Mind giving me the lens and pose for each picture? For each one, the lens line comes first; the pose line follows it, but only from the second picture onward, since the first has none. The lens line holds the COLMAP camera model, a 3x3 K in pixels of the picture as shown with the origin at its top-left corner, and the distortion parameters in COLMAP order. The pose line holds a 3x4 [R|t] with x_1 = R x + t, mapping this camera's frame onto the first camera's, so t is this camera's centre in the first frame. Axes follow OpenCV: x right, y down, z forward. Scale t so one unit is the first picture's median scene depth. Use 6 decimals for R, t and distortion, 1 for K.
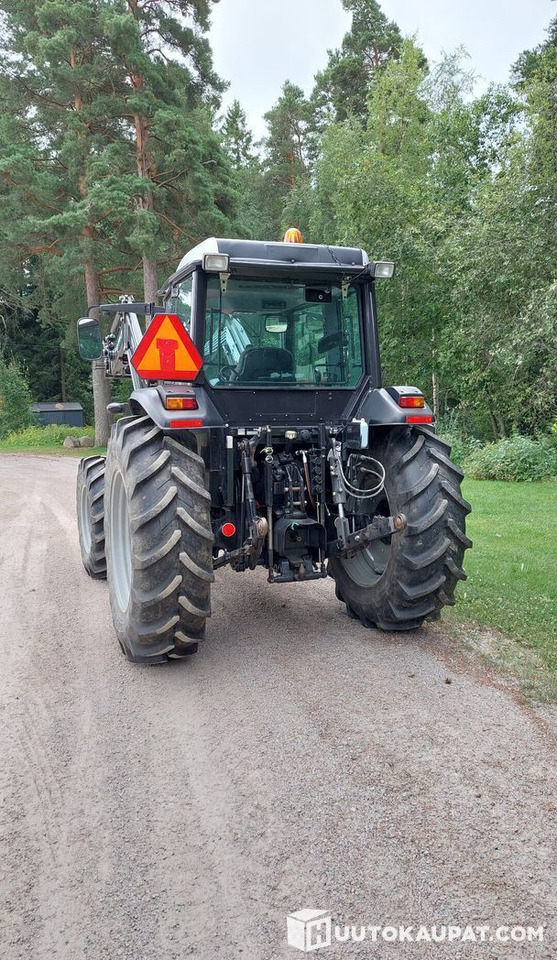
lens RADIAL K [[700.5, 0, 279.2], [0, 700.5, 514.5], [0, 0, 1]] dist [0.051845, -0.051213]
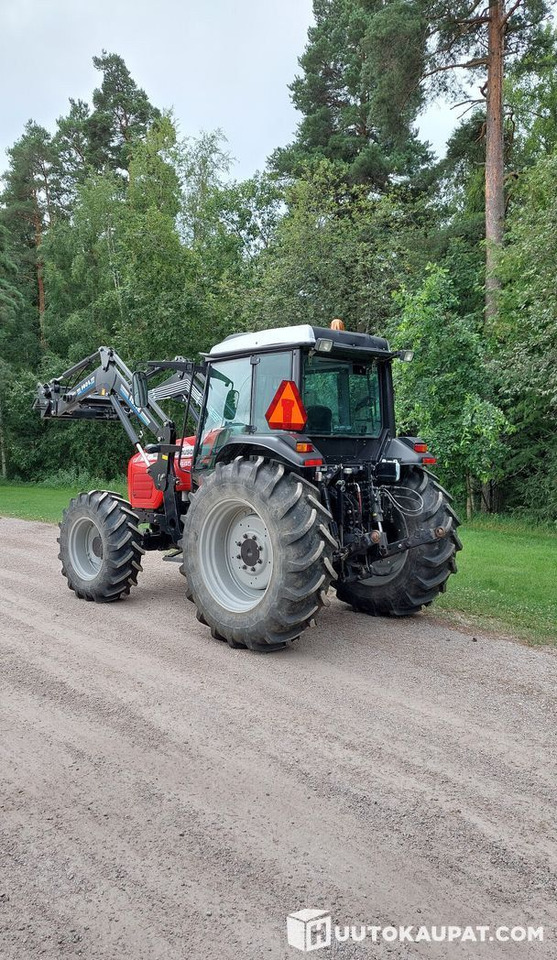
lens RADIAL K [[700.5, 0, 279.2], [0, 700.5, 514.5], [0, 0, 1]] dist [0.051845, -0.051213]
pose [[0.917621, -0.020720, 0.396917, -0.604596], [0.042489, 0.998031, -0.046130, 0.023899], [-0.395180, 0.059194, 0.916695, -0.162430]]
